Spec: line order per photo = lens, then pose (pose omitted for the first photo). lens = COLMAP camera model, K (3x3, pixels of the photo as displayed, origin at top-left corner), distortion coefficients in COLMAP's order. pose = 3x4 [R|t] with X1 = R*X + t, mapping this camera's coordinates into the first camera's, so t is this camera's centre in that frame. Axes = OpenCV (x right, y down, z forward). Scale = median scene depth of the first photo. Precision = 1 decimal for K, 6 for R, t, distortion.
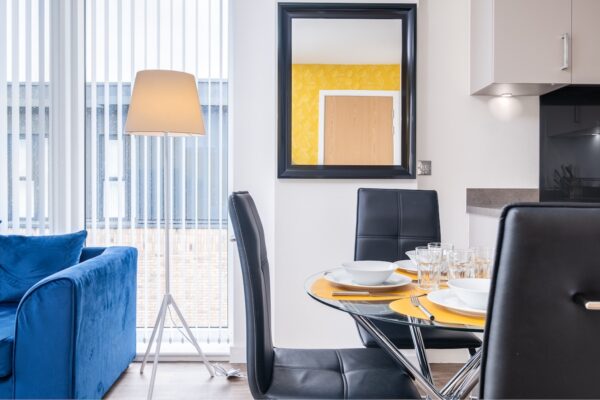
lens RADIAL K [[505.5, 0, 314.5], [0, 505.5, 184.6], [0, 0, 1]] dist [-0.010985, -0.017726]
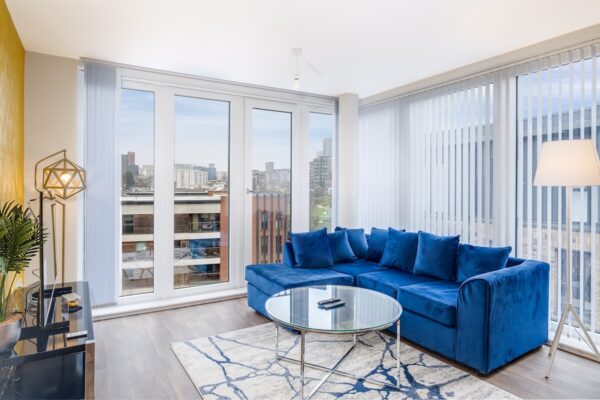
lens RADIAL K [[363.5, 0, 304.5], [0, 363.5, 189.8], [0, 0, 1]] dist [0.002386, -0.002578]
pose [[0.506901, 0.003615, -0.861997, 0.182313], [-0.002099, 0.999993, 0.002959, -0.085119], [0.862002, 0.000310, 0.506905, -0.100559]]
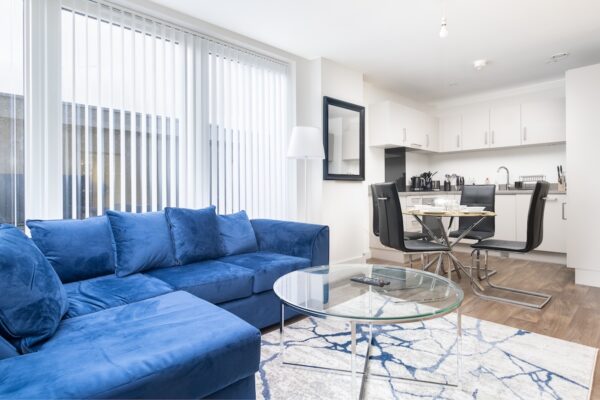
lens RADIAL K [[322.5, 0, 319.8], [0, 322.5, 195.3], [0, 0, 1]] dist [-0.003007, -0.000511]
pose [[0.725940, -0.025125, 0.687299, -1.007539], [0.012445, 0.999649, 0.023399, 0.018252], [-0.687646, -0.008433, 0.725997, 0.043212]]
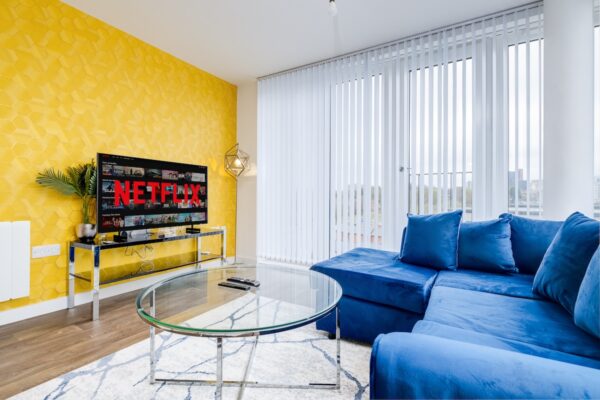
lens RADIAL K [[289.2, 0, 303.0], [0, 289.2, 189.4], [0, 0, 1]] dist [0.001338, -0.003136]
pose [[-0.550885, -0.038840, -0.833677, -0.180146], [-0.013443, 0.999200, -0.037669, 0.046715], [0.834473, -0.009544, -0.550966, 0.765152]]
